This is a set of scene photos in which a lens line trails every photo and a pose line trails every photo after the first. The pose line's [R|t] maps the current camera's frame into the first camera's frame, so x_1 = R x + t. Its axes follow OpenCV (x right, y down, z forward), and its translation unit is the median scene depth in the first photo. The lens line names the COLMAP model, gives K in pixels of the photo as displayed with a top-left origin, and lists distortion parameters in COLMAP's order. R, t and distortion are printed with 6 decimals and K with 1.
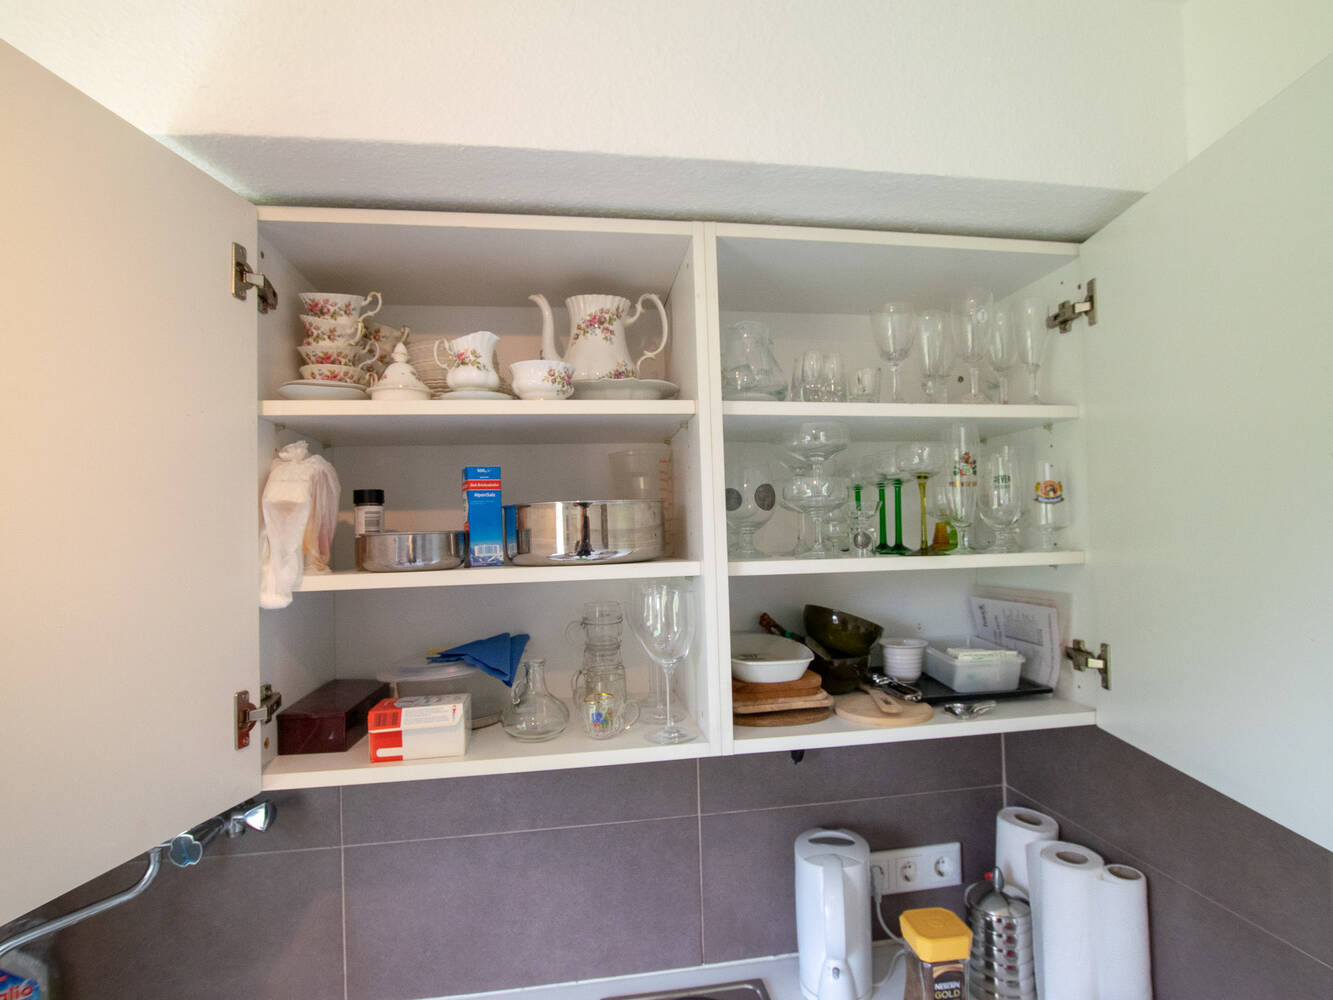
lens RADIAL K [[676.2, 0, 666.4], [0, 676.2, 506.3], [0, 0, 1]] dist [-0.036712, 0.009626]
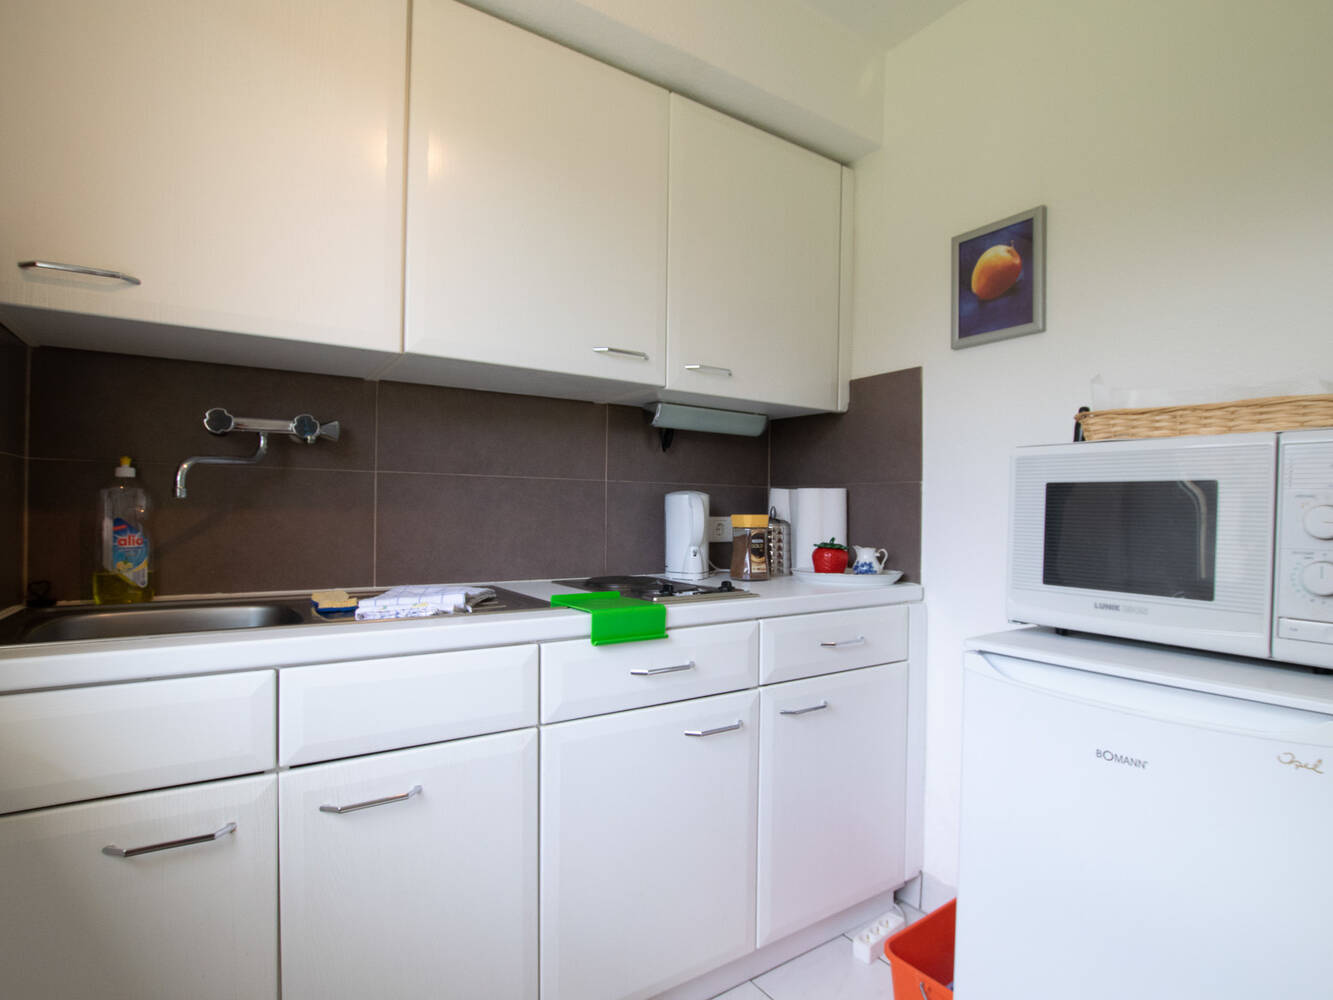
lens RADIAL K [[676.2, 0, 670.8], [0, 676.2, 503.0], [0, 0, 1]] dist [-0.036712, 0.009626]
pose [[0.903659, 0.038731, 0.426497, -0.543382], [-0.056681, 0.997957, 0.029470, 0.518164], [-0.424484, -0.050805, 0.904009, -0.538906]]
